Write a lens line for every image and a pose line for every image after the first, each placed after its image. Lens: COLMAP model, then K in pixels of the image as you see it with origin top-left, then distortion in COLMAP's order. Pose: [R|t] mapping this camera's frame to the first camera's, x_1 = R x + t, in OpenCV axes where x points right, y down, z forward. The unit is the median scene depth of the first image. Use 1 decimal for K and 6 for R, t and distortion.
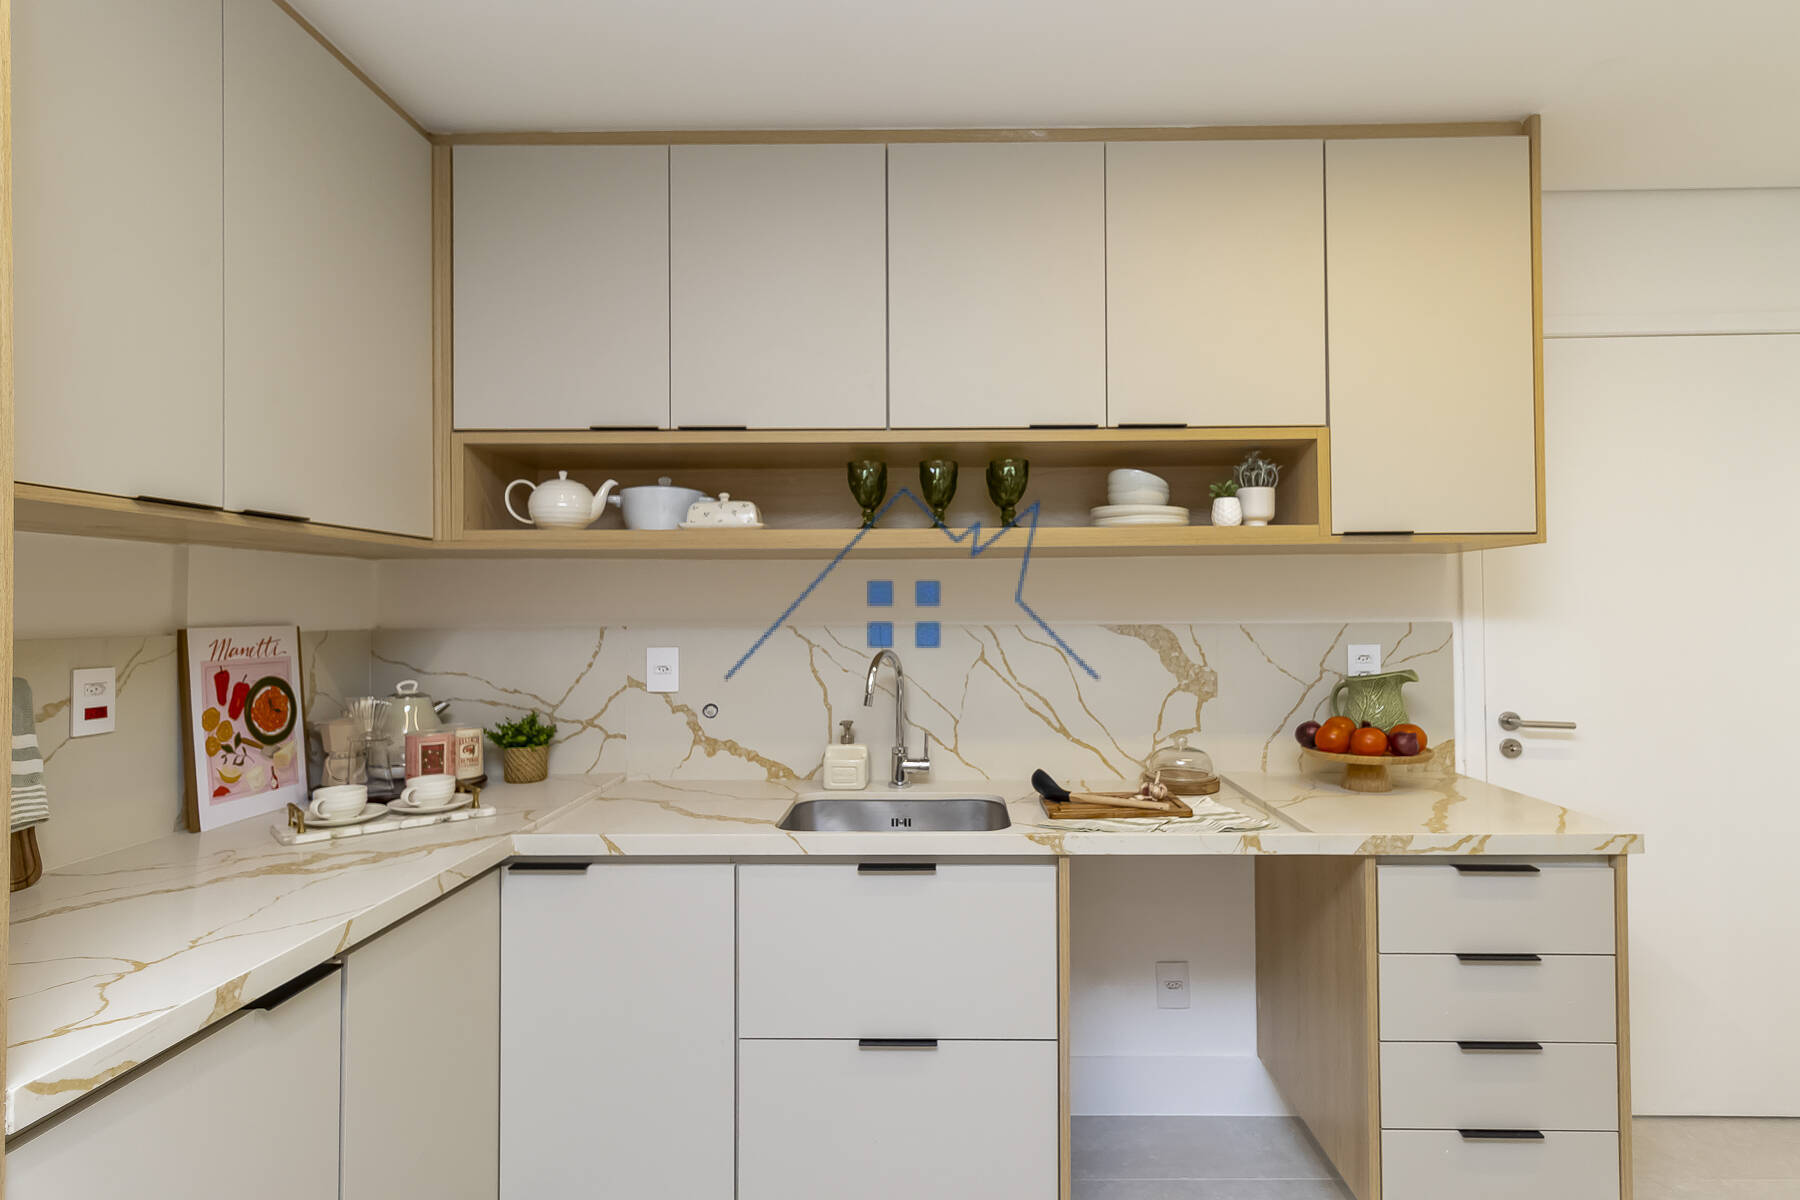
lens RADIAL K [[878.4, 0, 918.1], [0, 878.4, 608.9], [0, 0, 1]] dist [0.009746, 0.002685]
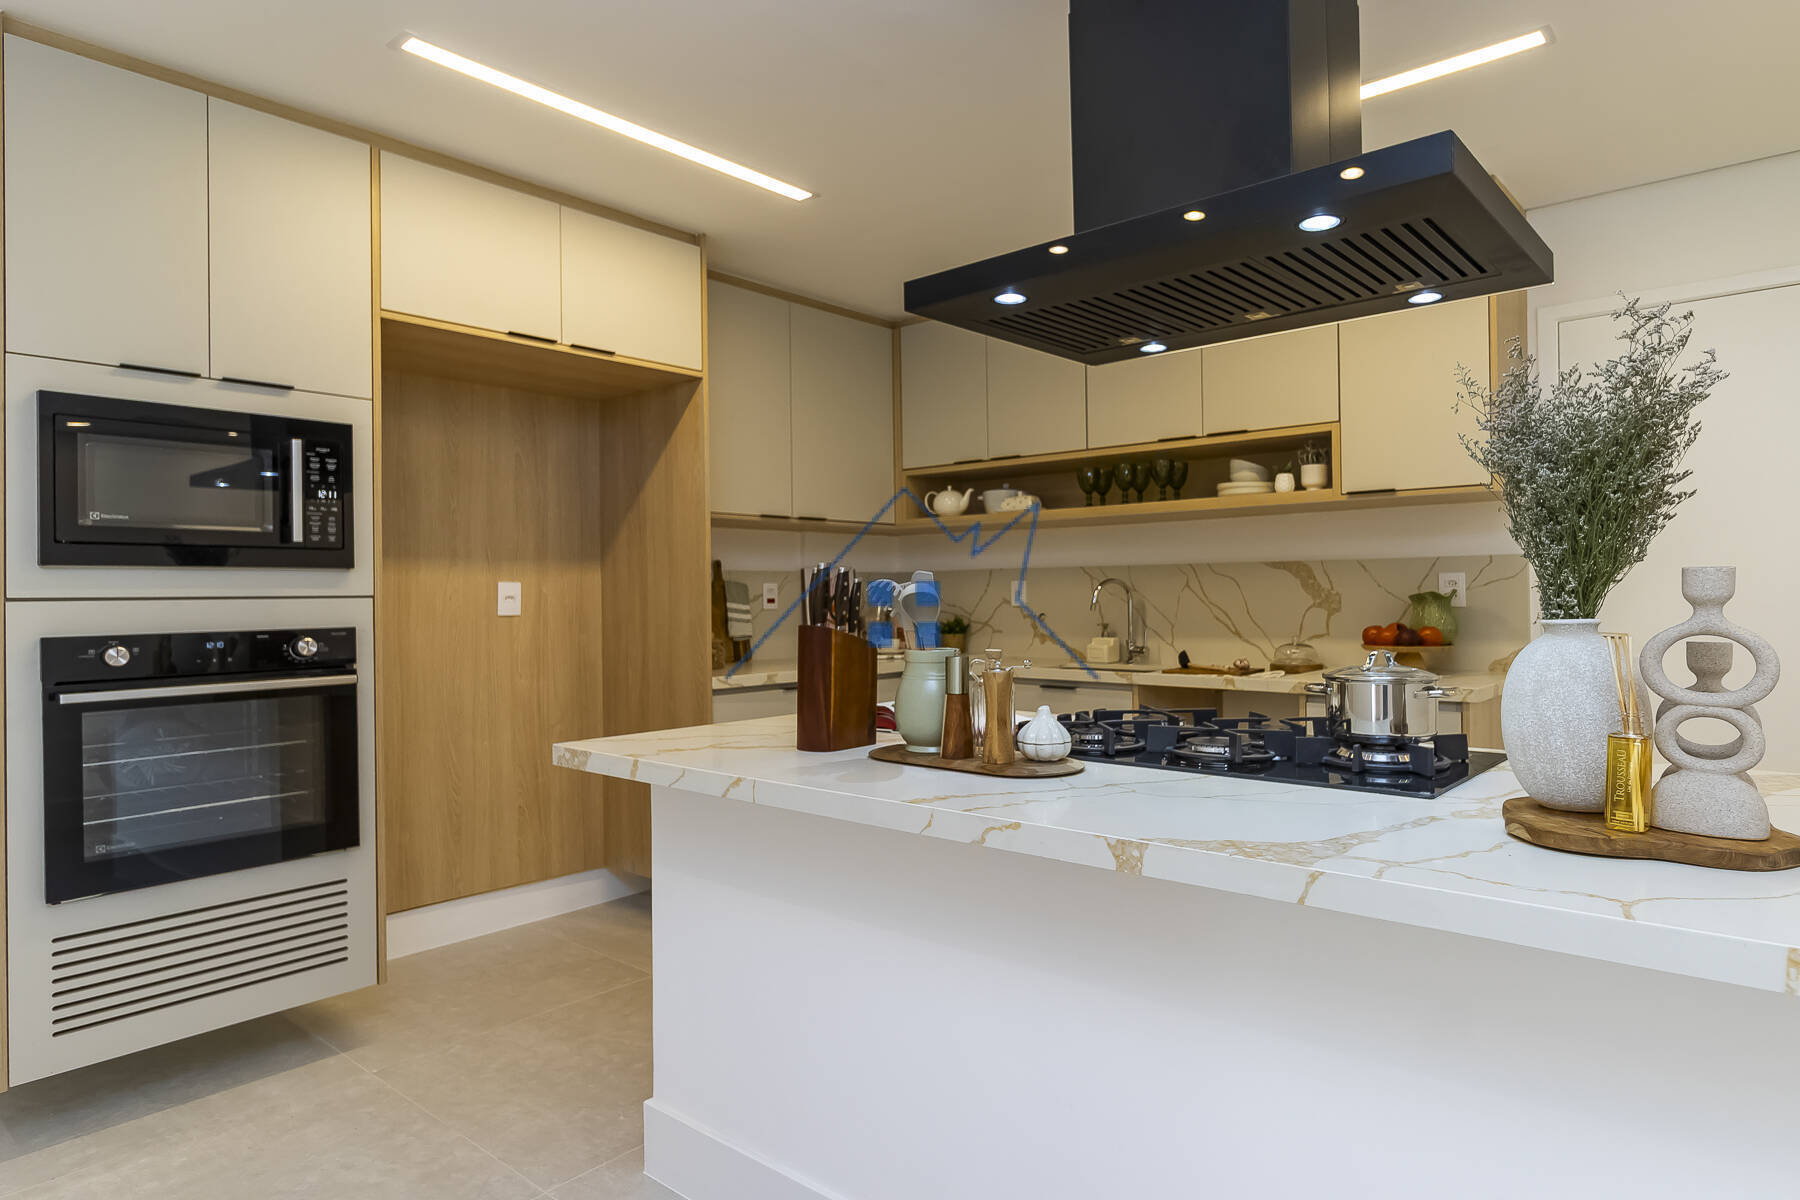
lens RADIAL K [[930.8, 0, 1054.2], [0, 930.8, 599.3], [0, 0, 1]] dist [0.007257, 0.000616]
pose [[0.831096, 0.000833, -0.556128, 0.982039], [0.008813, 0.999854, 0.014668, 0.068179], [0.556059, -0.017092, 0.830967, -0.602873]]
